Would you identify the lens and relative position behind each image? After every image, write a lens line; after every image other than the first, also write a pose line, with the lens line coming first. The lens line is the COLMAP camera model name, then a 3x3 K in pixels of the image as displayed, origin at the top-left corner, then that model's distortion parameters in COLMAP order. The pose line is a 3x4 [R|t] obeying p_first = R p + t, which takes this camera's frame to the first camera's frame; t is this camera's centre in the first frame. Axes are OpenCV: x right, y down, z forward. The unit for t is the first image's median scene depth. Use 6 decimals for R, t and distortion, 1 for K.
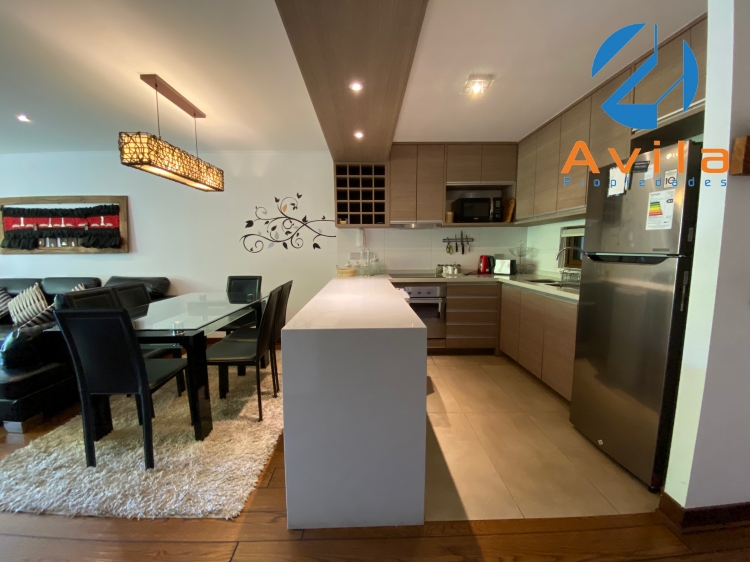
lens RADIAL K [[299.8, 0, 371.7], [0, 299.8, 284.2], [0, 0, 1]] dist [-0.003296, -0.010560]
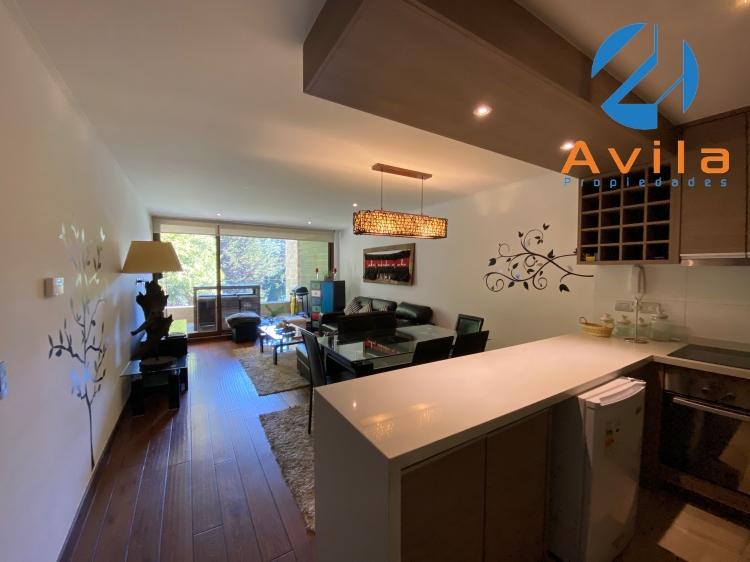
lens RADIAL K [[299.8, 0, 376.3], [0, 299.8, 280.6], [0, 0, 1]] dist [-0.003296, -0.010560]
pose [[0.493906, 0.033668, -0.868863, 0.272721], [-0.104406, 0.994317, -0.020820, -0.088319], [0.863224, 0.100998, 0.494614, 0.218344]]
